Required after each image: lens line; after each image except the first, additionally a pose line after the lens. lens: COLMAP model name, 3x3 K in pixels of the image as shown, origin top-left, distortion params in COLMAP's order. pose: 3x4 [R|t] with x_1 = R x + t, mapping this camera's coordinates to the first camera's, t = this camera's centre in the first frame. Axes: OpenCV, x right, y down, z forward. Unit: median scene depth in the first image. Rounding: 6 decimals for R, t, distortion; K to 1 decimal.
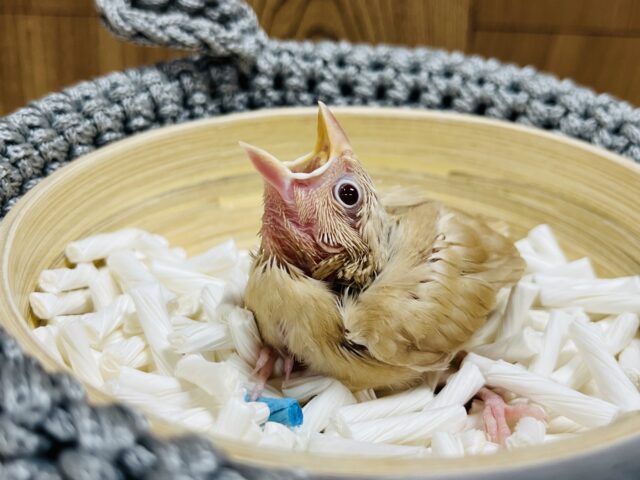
lens RADIAL K [[706.2, 0, 329.4], [0, 706.2, 252.5], [0, 0, 1]] dist [0.067621, -0.392061]
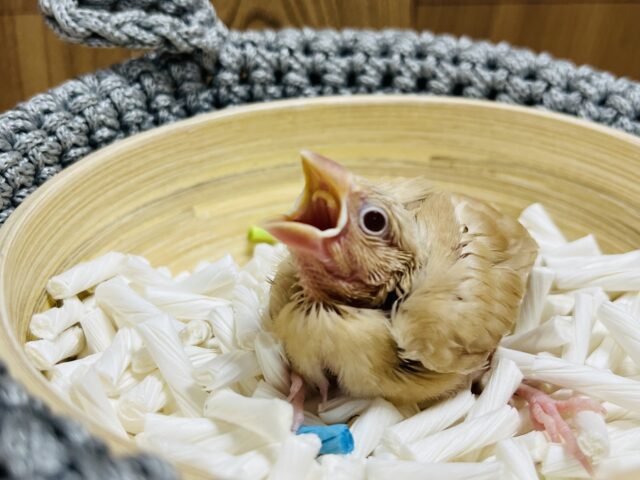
lens RADIAL K [[706.2, 0, 329.4], [0, 706.2, 252.5], [0, 0, 1]] dist [0.067621, -0.392061]
pose [[0.986166, -0.103865, 0.129182, -0.113993], [0.099700, 0.994279, 0.038321, -0.037632], [-0.132423, -0.024911, 0.990880, 0.063690]]
